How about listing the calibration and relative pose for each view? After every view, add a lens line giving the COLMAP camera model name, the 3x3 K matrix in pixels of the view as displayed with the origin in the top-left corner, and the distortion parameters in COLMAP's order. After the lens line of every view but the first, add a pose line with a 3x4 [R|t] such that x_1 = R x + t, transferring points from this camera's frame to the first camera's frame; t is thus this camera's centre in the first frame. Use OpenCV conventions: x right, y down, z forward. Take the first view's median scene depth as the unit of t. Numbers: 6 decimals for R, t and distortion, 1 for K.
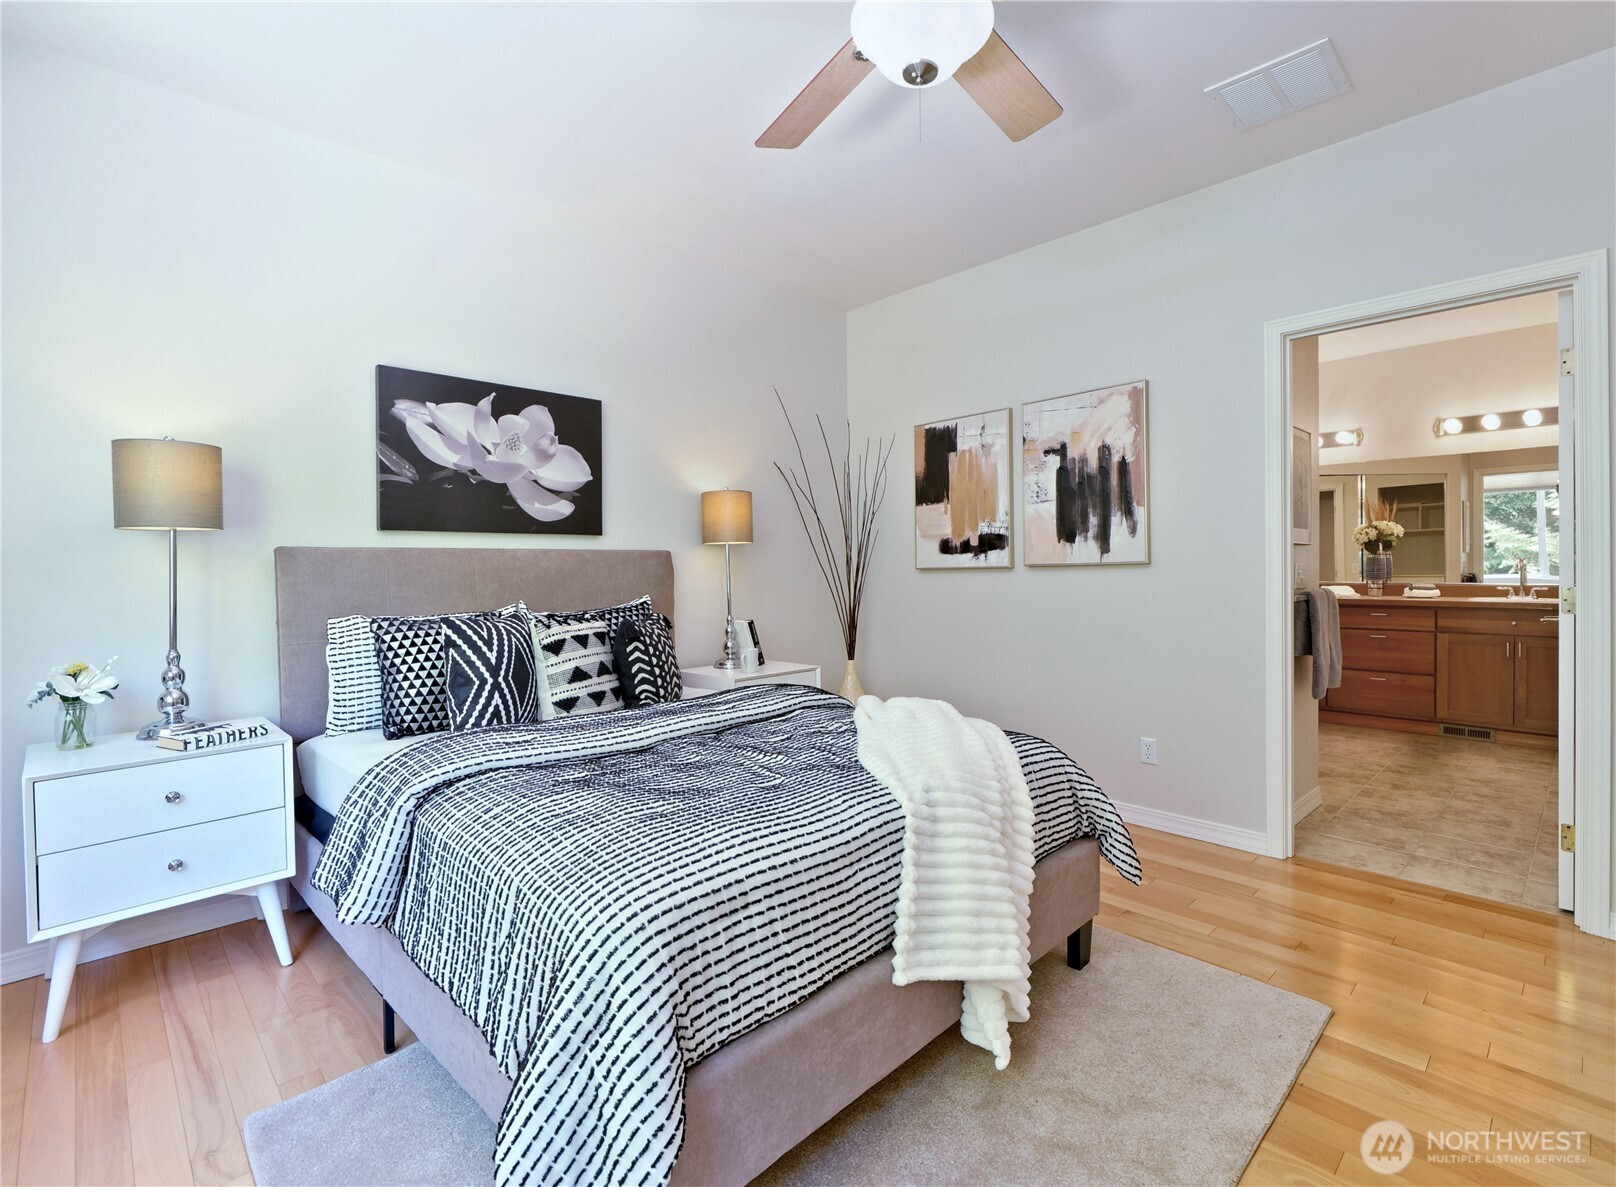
lens RADIAL K [[733.2, 0, 837.0], [0, 733.2, 573.2], [0, 0, 1]] dist [-0.008697, -0.000579]
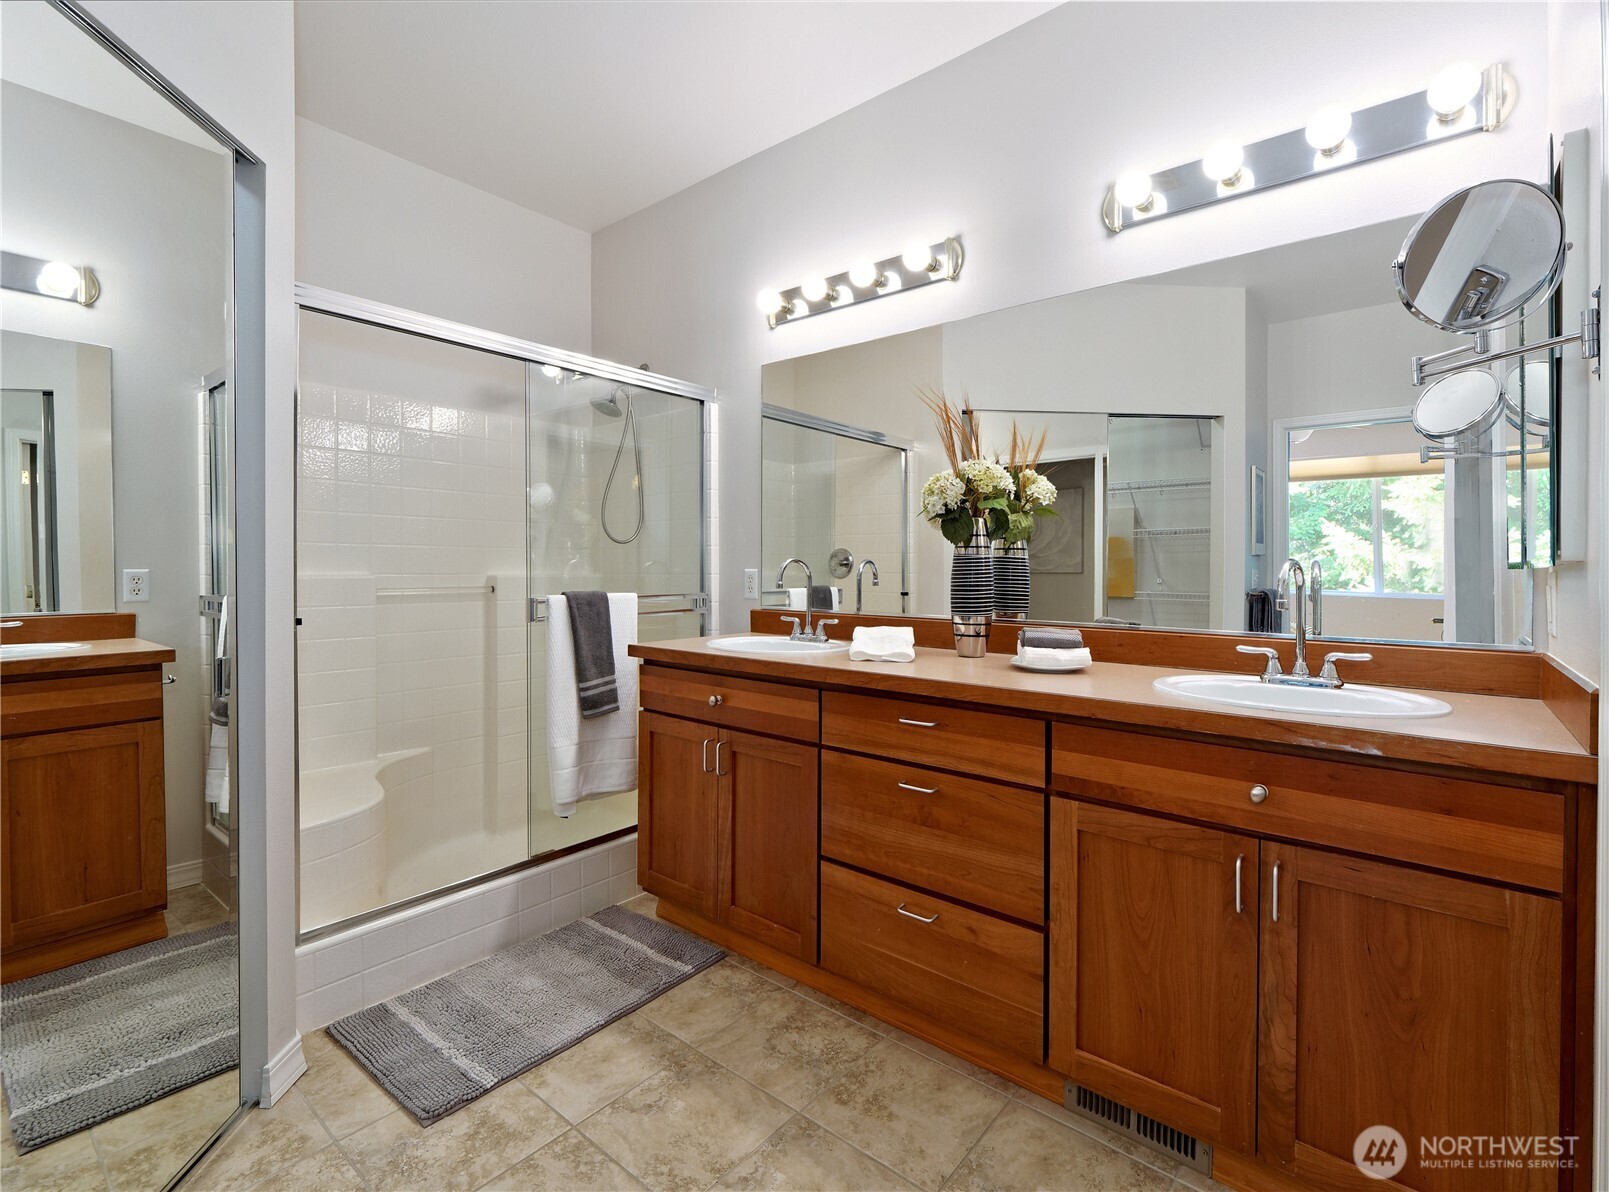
lens RADIAL K [[813.7, 0, 778.9], [0, 813.7, 563.0], [0, 0, 1]] dist [0.004471, -0.003452]
pose [[0.992711, 0.006837, 0.120326, 0.647490], [-0.005575, 0.999926, -0.010825, -0.012981], [-0.120391, 0.010075, 0.992675, 0.647816]]
